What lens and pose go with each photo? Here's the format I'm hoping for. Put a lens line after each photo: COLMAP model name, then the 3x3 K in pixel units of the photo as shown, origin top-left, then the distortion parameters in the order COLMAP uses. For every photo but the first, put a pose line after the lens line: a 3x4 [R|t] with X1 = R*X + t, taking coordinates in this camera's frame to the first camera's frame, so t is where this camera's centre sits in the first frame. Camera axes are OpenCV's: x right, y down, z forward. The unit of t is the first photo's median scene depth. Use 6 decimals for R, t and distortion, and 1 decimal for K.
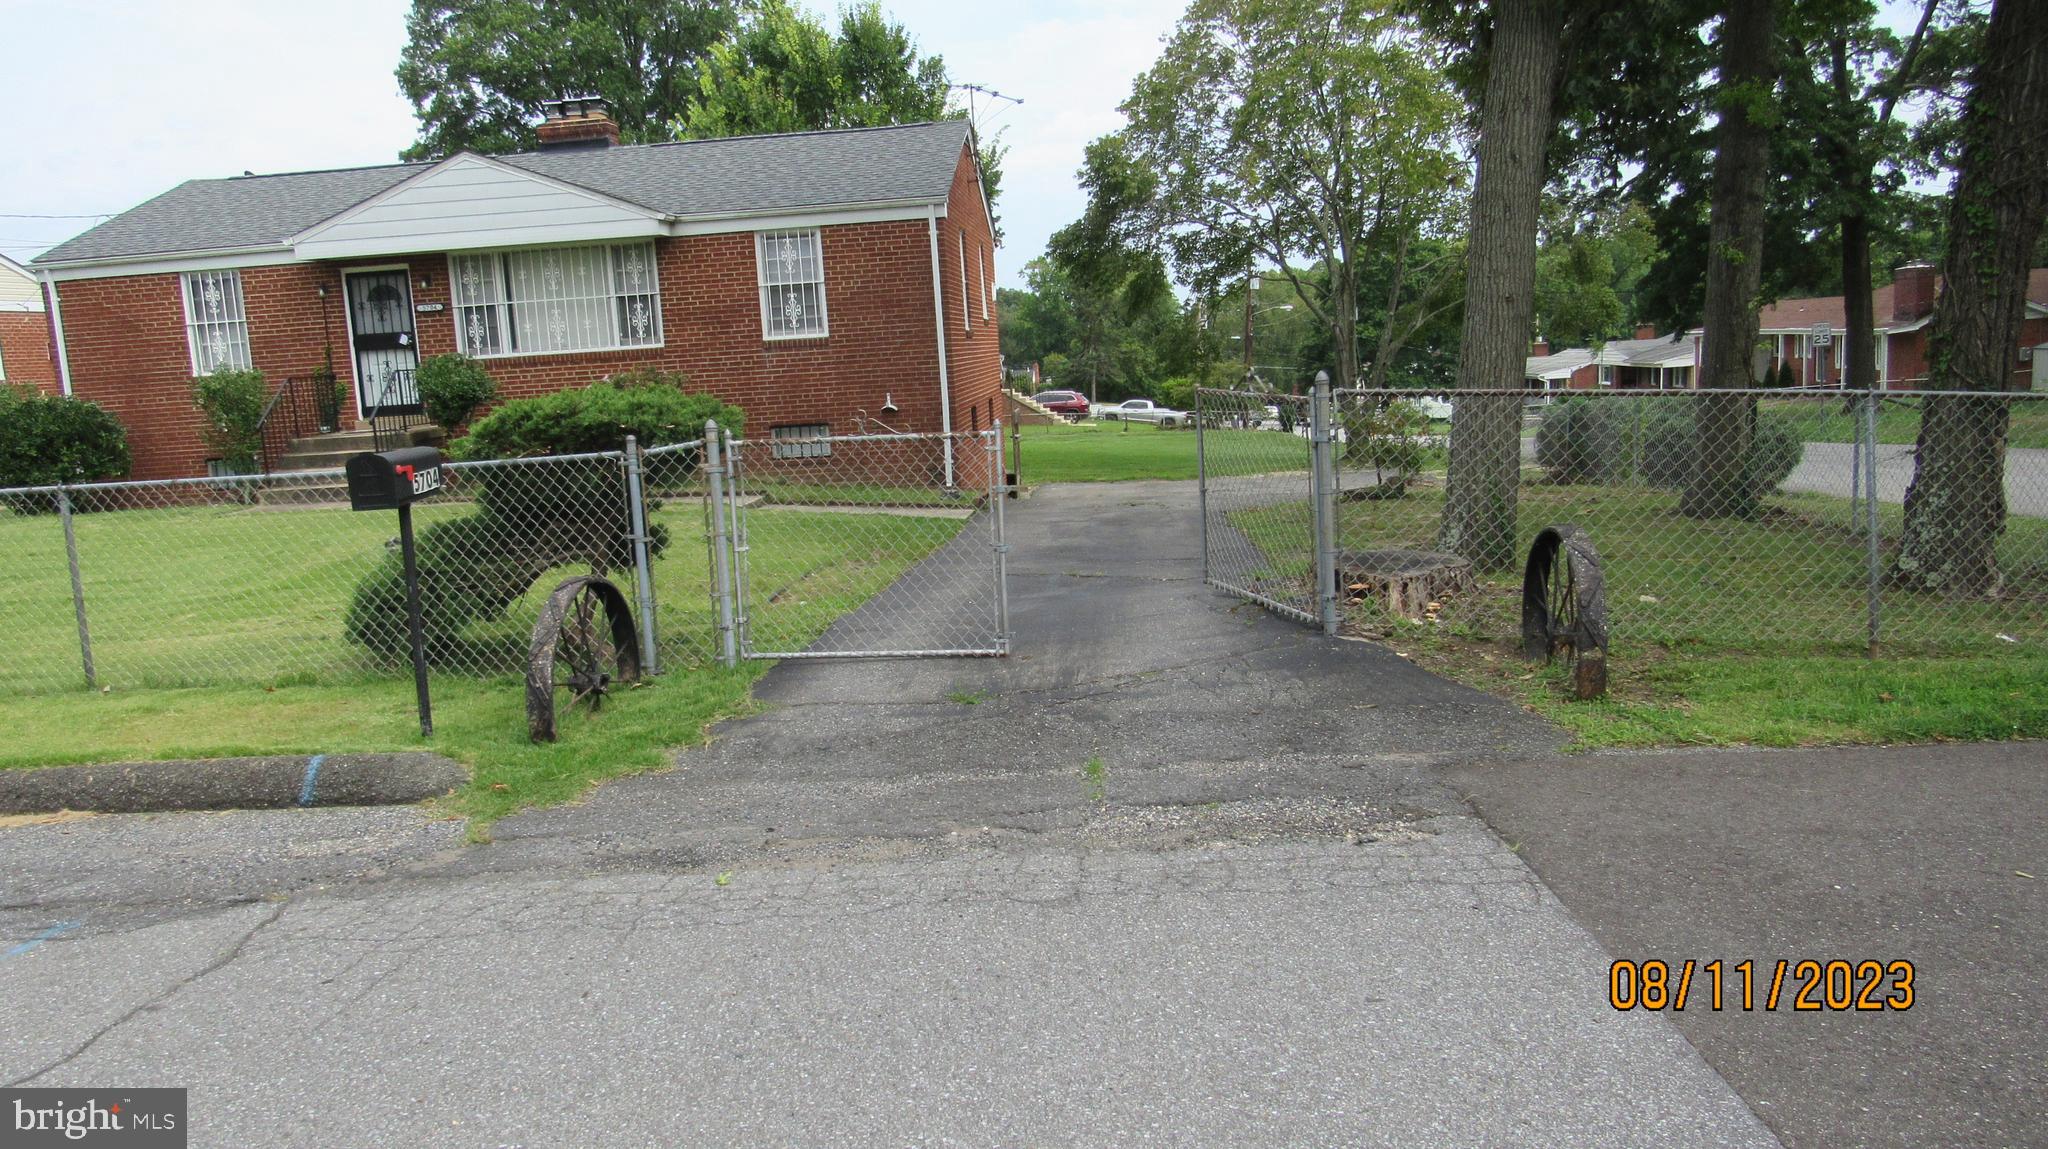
lens RADIAL K [[1534.0, 0, 1024.1], [0, 1534.0, 566.7], [0, 0, 1]] dist [-0.025822, 0.005411]
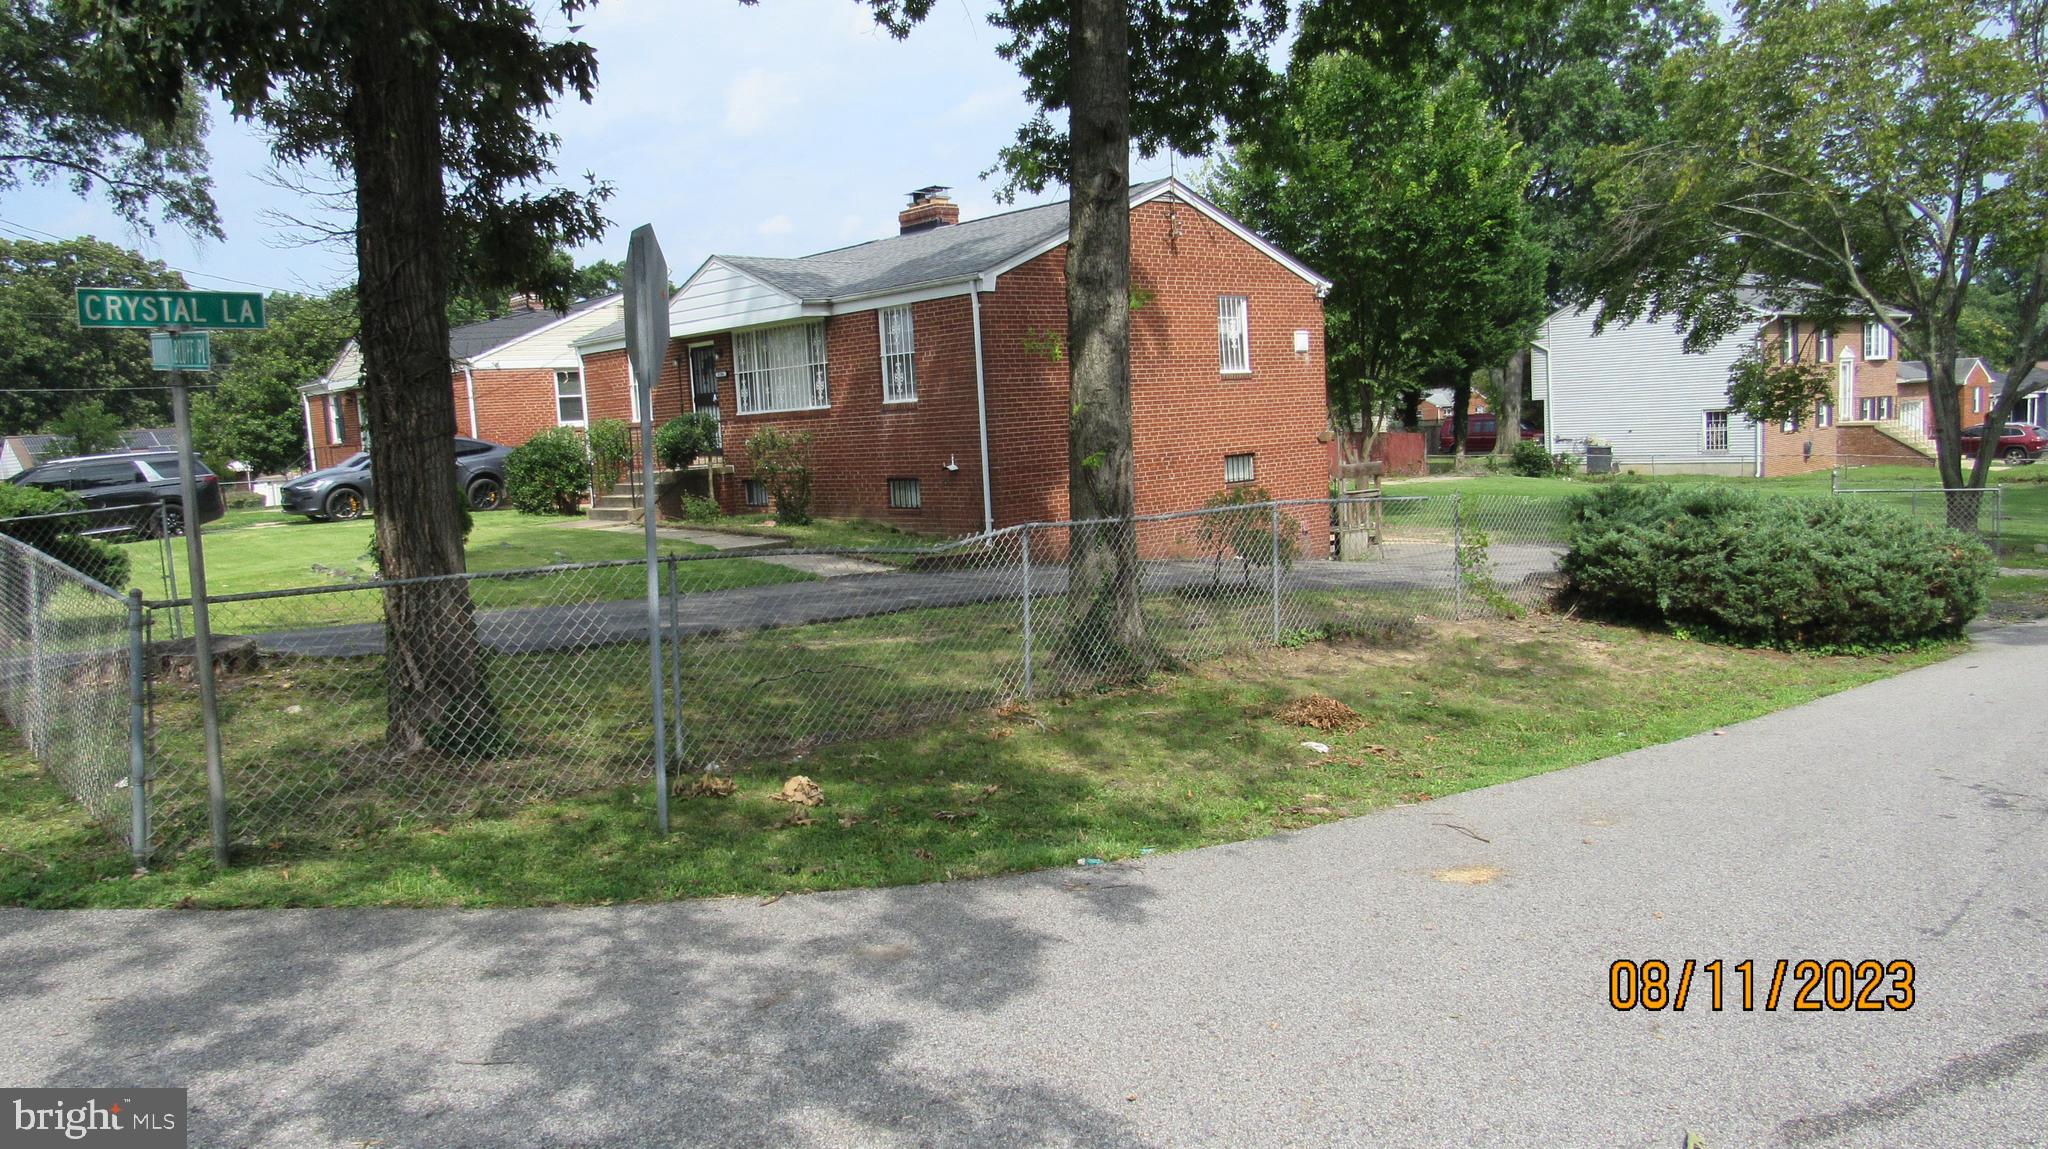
lens RADIAL K [[1534.0, 0, 1018.8], [0, 1534.0, 583.8], [0, 0, 1]] dist [-0.025822, 0.005411]
pose [[0.716413, 0.091091, -0.691704, 0.693899], [-0.070227, 0.995820, 0.058405, -0.086993], [0.694133, 0.006735, 0.719815, 0.245686]]
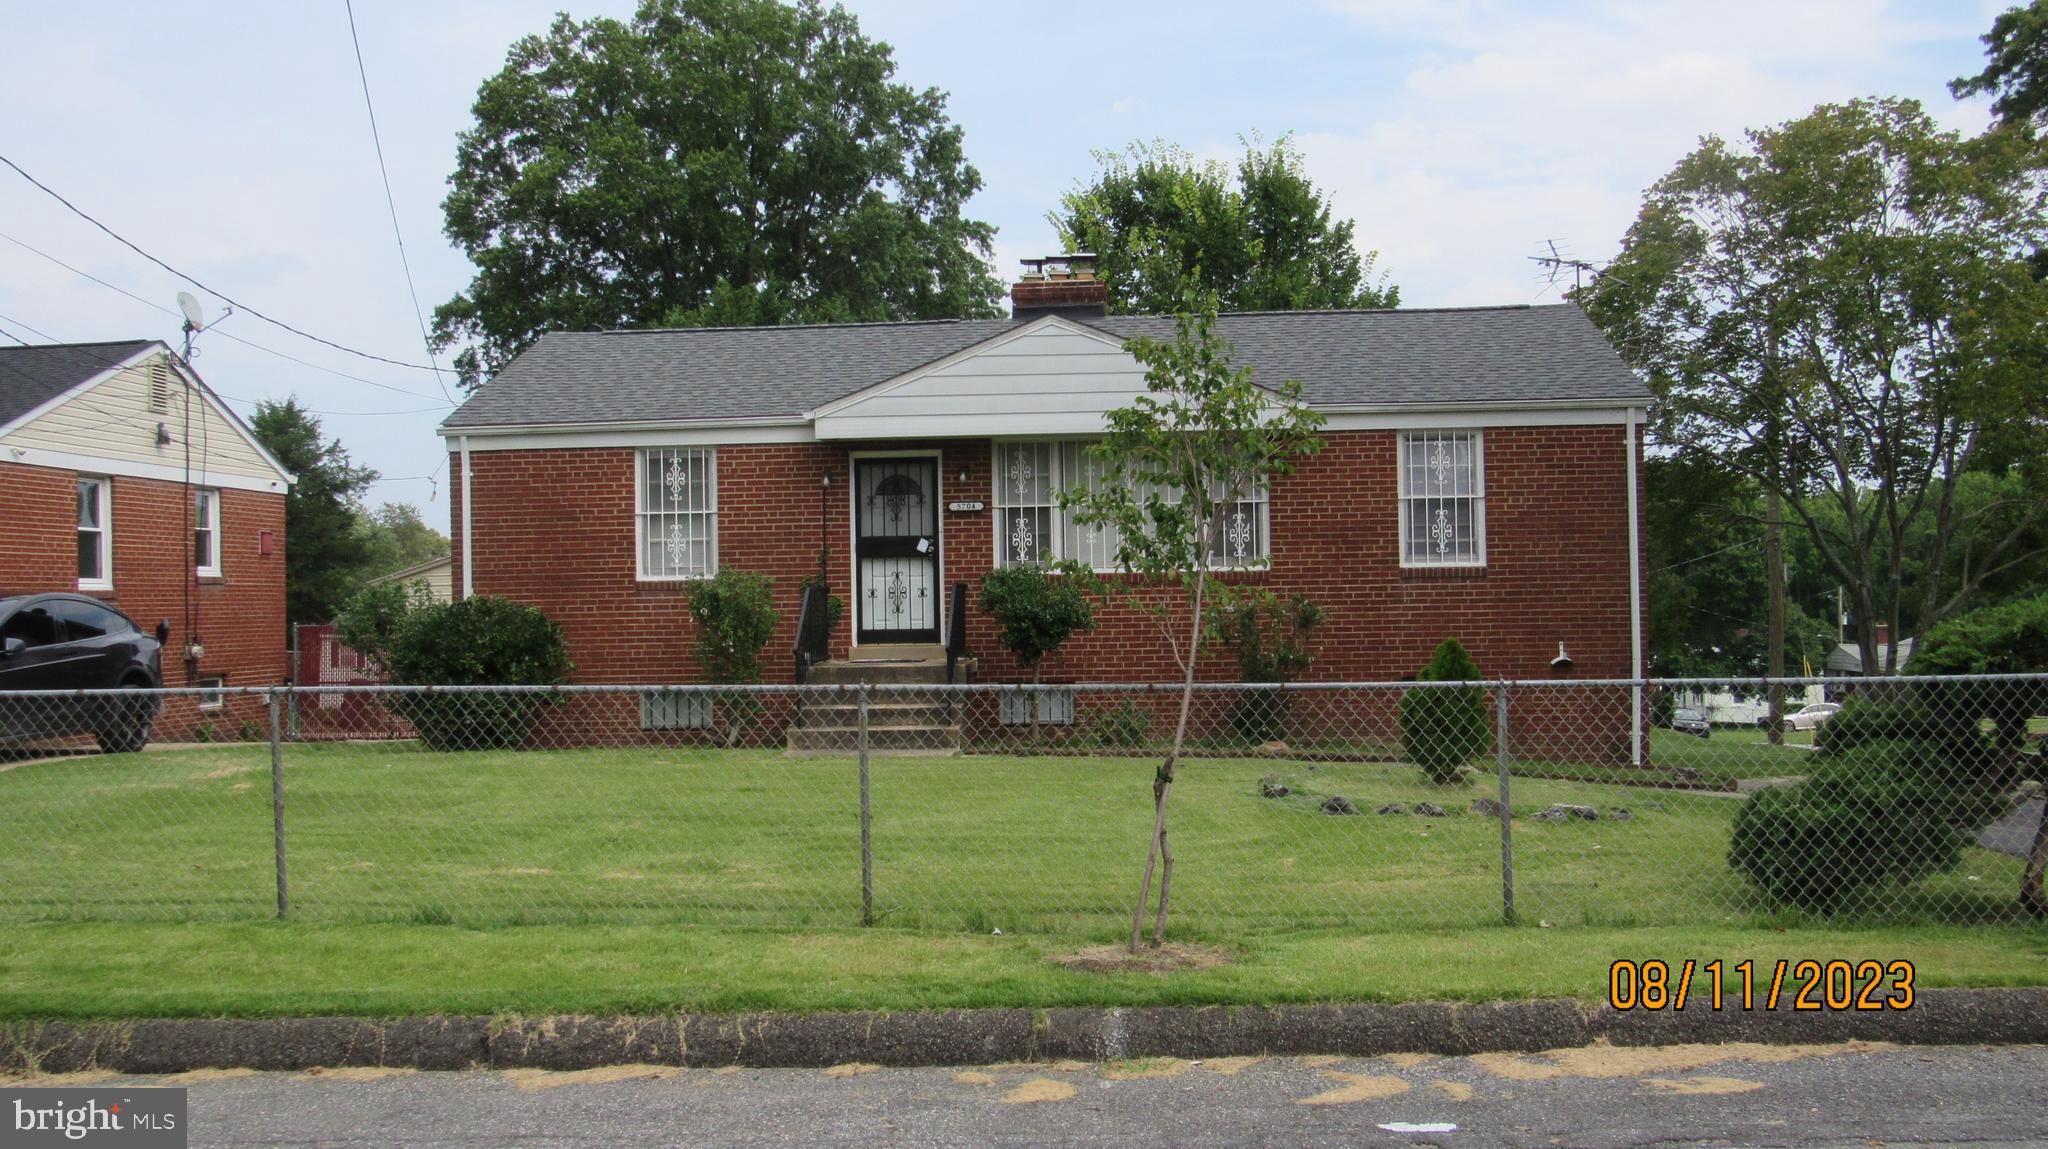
lens RADIAL K [[2155.3, 0, 1024.0], [0, 2155.3, 581.4], [0, 0, 1]] dist [-0.055279, 0.000000]
pose [[0.999088, 0.042655, 0.001941, -0.358227], [-0.041847, 0.987179, -0.154032, 0.035049], [-0.008486, 0.153810, 0.988064, -0.075997]]
